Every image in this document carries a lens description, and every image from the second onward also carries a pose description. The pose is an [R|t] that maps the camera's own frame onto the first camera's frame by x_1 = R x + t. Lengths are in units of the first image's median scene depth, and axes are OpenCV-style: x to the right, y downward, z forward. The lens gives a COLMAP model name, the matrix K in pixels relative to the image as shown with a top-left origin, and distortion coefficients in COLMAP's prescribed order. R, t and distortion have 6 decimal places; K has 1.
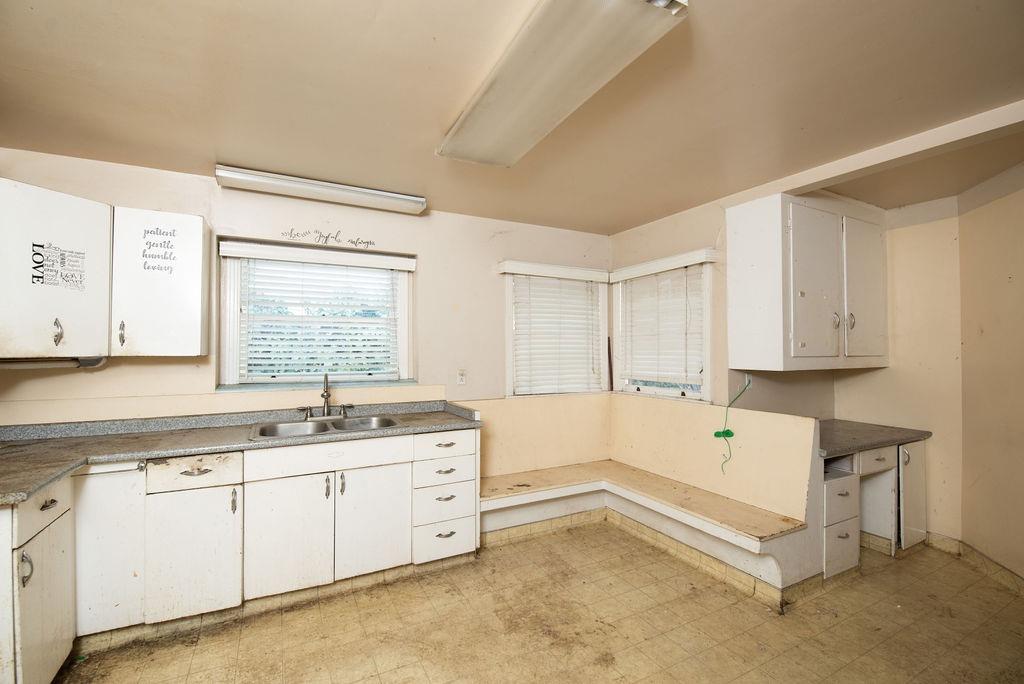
lens RADIAL K [[442.7, 0, 510.1], [0, 442.7, 342.7], [0, 0, 1]] dist [-0.000858, -0.008552]
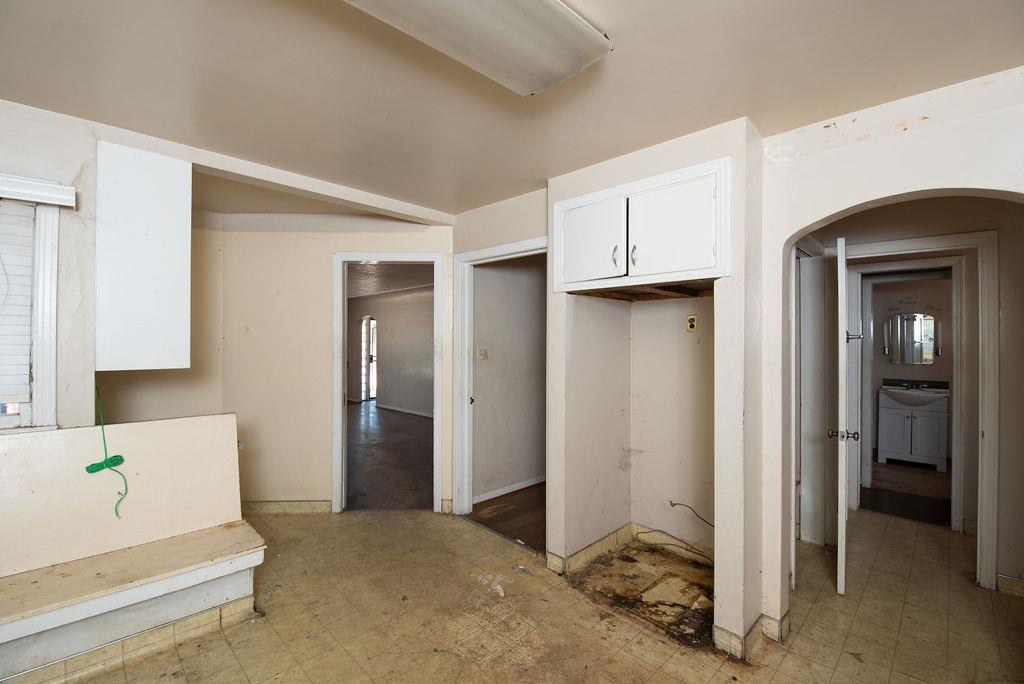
lens RADIAL K [[442.7, 0, 510.1], [0, 442.7, 342.7], [0, 0, 1]] dist [-0.000858, -0.008552]
pose [[-0.296494, -0.001360, 0.955034, -0.426065], [-0.020469, 0.999778, -0.004930, 0.005717], [-0.954815, -0.021010, -0.296456, 0.694160]]
